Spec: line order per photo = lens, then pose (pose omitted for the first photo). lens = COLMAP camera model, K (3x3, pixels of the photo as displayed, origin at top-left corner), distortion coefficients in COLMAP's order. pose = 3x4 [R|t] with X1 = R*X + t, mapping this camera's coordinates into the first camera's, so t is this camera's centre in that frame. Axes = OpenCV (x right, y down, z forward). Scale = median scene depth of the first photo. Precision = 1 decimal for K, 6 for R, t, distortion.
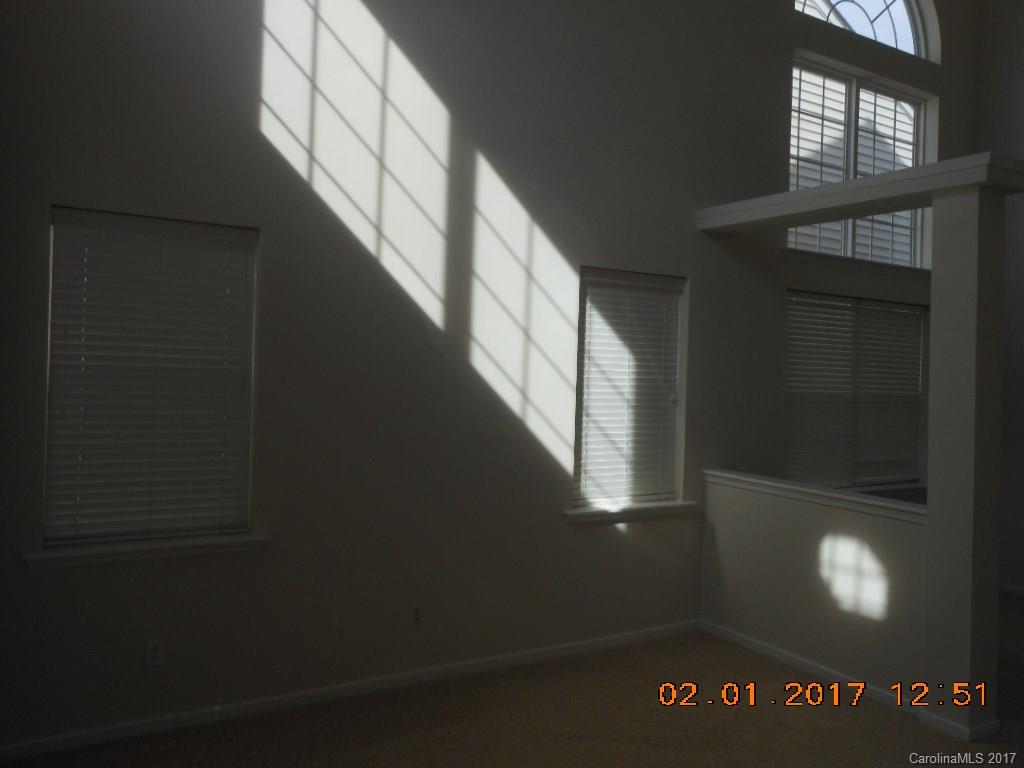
lens RADIAL K [[831.6, 0, 516.5], [0, 831.6, 358.0], [0, 0, 1]] dist [0.006102, -0.005787]
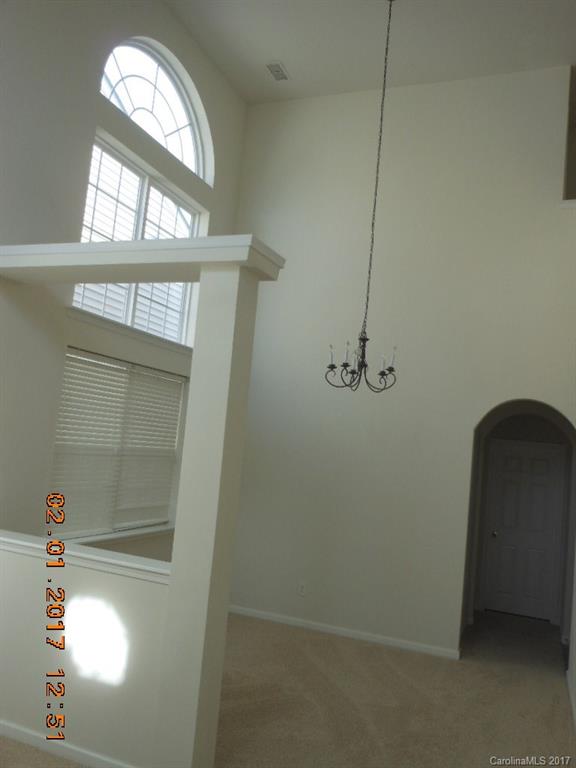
lens RADIAL K [[623.7, 0, 287.7], [0, 623.7, 383.3], [0, 0, 1]] dist [0.006102, -0.005787]
pose [[0.808789, 0.100670, 0.579419, 0.091715], [-0.072354, 0.994788, -0.071842, 0.001012], [-0.583631, 0.016181, 0.811857, 0.188311]]
